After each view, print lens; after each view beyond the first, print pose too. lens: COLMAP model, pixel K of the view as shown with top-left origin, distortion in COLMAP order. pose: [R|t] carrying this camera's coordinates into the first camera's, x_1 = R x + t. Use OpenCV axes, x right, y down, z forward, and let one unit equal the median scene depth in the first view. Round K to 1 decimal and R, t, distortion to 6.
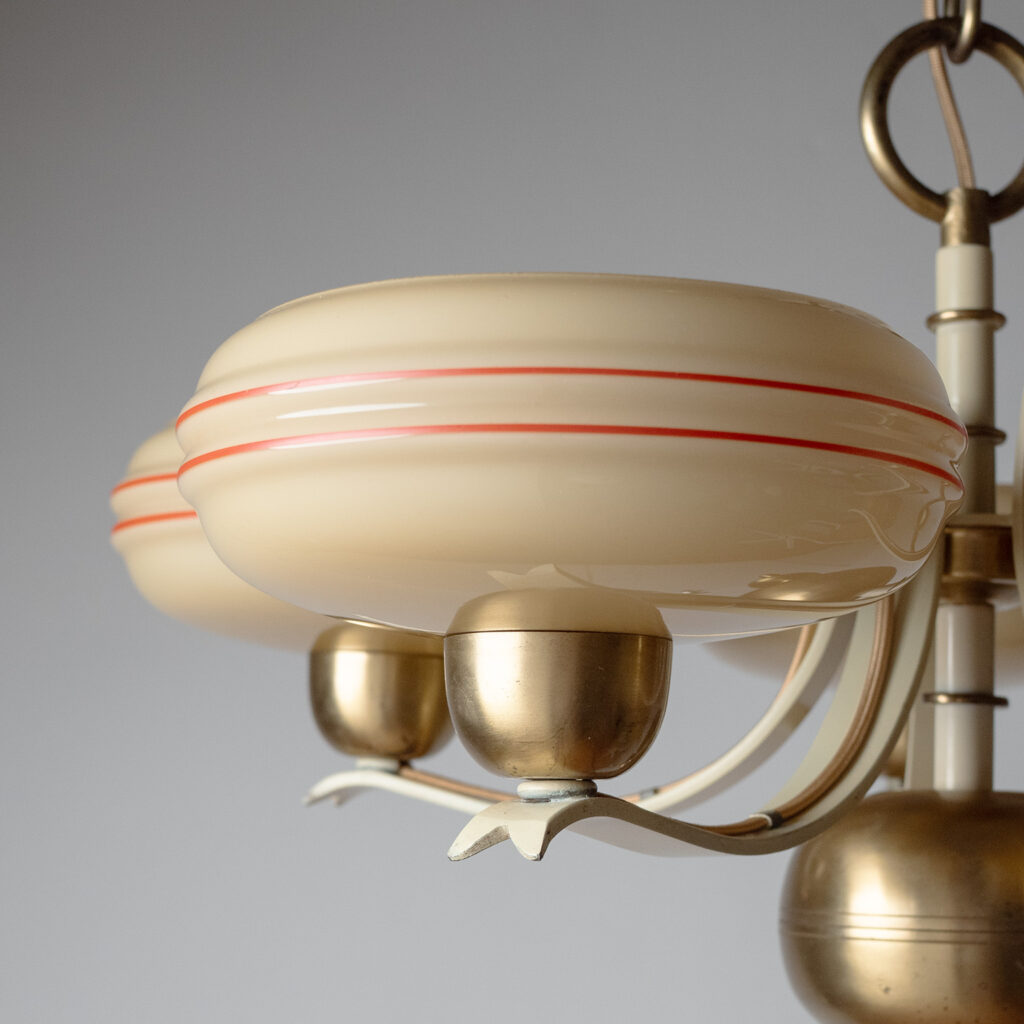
lens RADIAL K [[2417.5, 0, 512.0], [0, 2417.5, 512.0], [0, 0, 1]] dist [-0.046416, 0.088104]
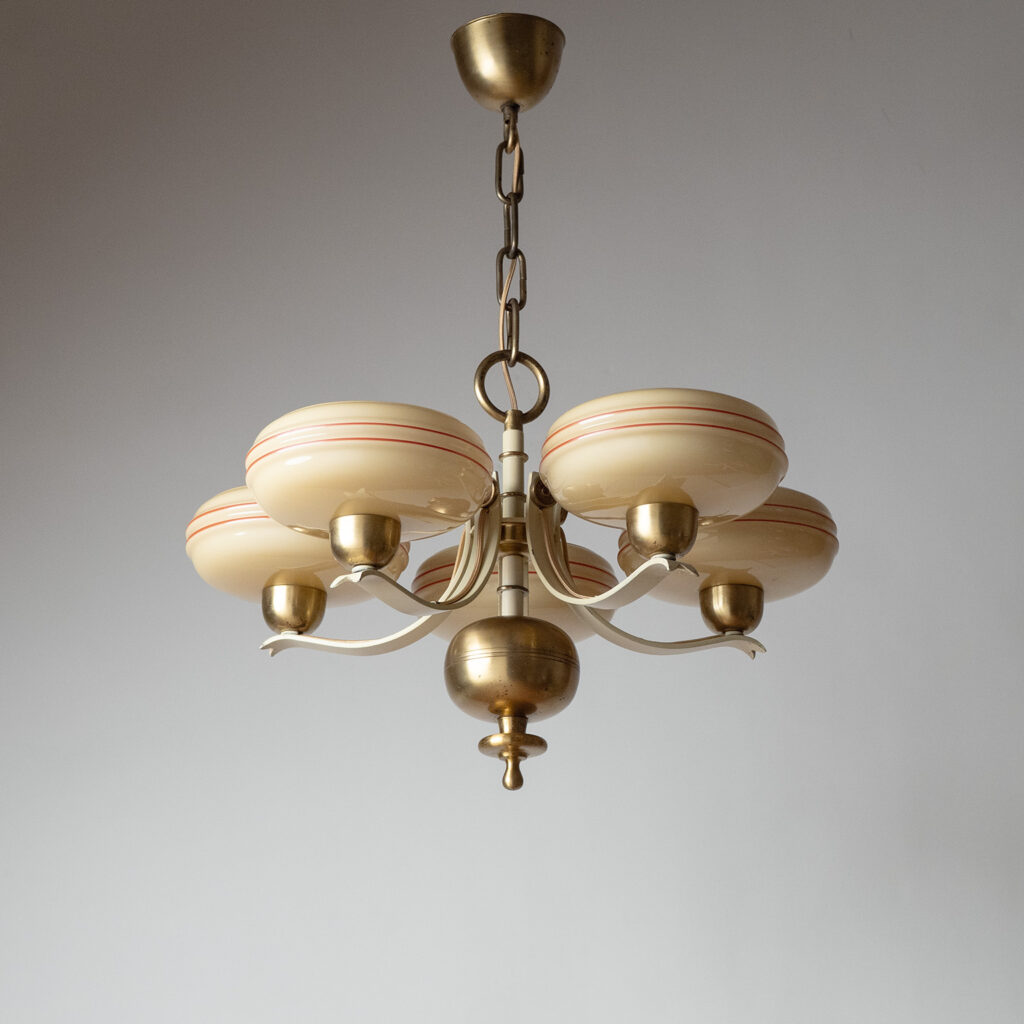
lens RADIAL K [[2312.1, 0, 512.0], [0, 2312.1, 512.0], [0, 0, 1]] dist [-0.563288, -0.020697]
pose [[0.994982, 0.014332, 0.099020, -0.070644], [0.007910, 0.975319, -0.220657, 0.566933], [-0.099738, 0.220333, 0.970312, -1.537775]]
